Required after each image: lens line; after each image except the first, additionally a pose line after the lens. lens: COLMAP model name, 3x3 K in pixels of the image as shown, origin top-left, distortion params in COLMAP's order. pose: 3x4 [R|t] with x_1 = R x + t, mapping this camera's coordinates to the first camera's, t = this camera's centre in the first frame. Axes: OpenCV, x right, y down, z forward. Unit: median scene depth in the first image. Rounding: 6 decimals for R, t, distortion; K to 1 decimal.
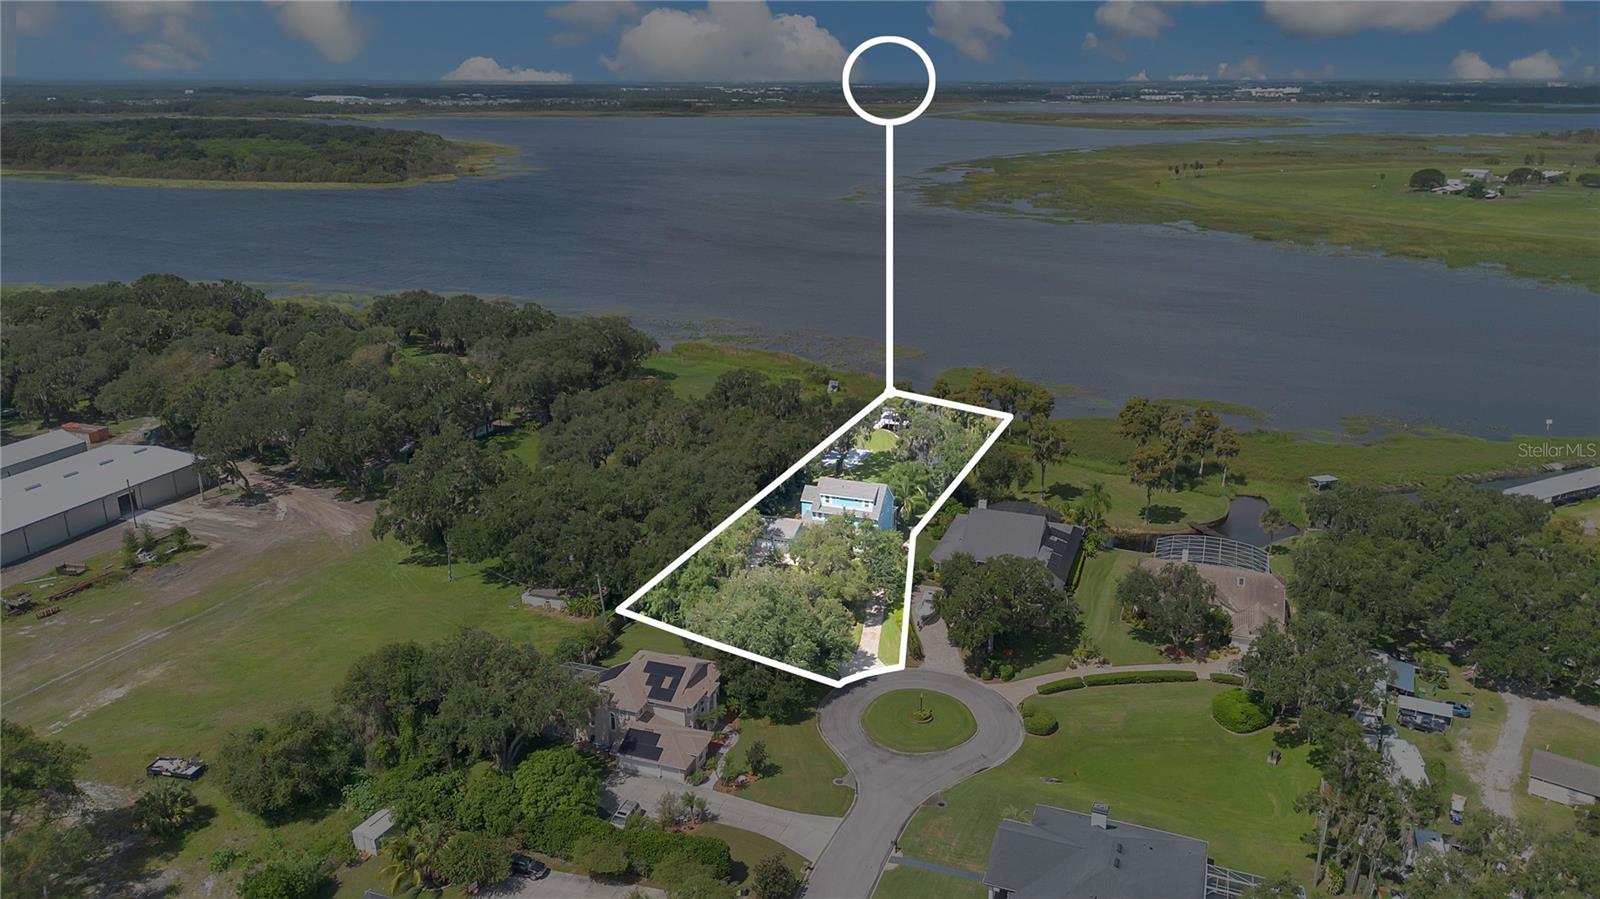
lens RADIAL K [[1153.9, 0, 802.6], [0, 1153.9, 419.2], [0, 0, 1]] dist [0.053608, -0.000366]
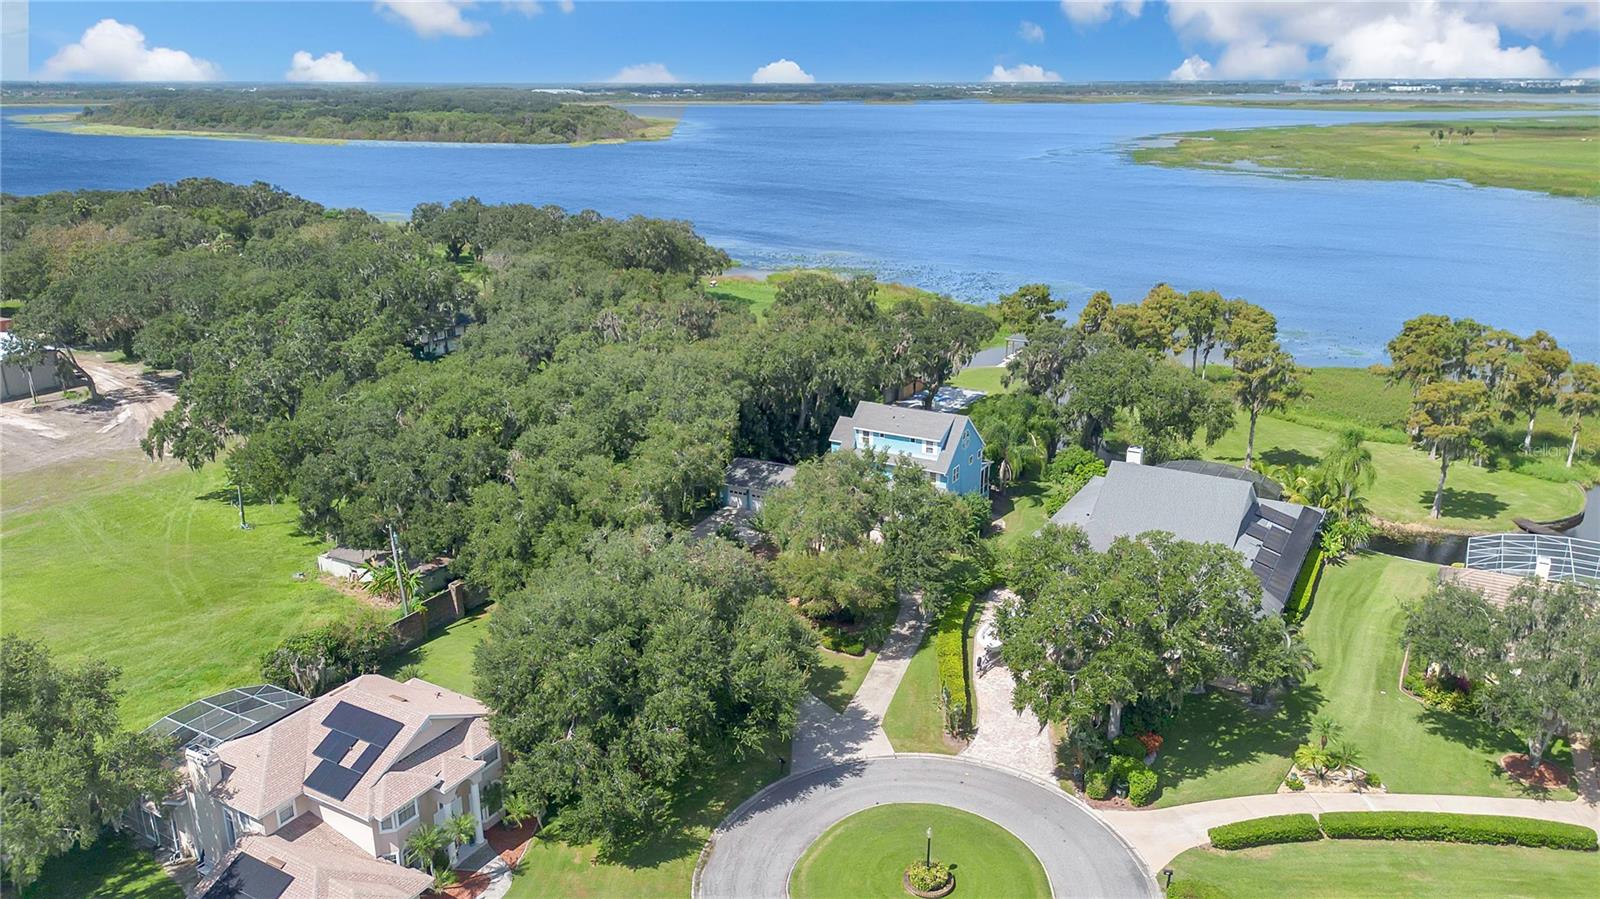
lens RADIAL K [[1147.6, 0, 800.0], [0, 1147.6, 449.5], [0, 0, 1]] dist [0.024556, -0.002590]
pose [[0.984096, 0.052766, -0.169622, 0.094367], [-0.048895, 0.998441, 0.026919, 0.065967], [0.170778, -0.018197, 0.985141, 0.442290]]
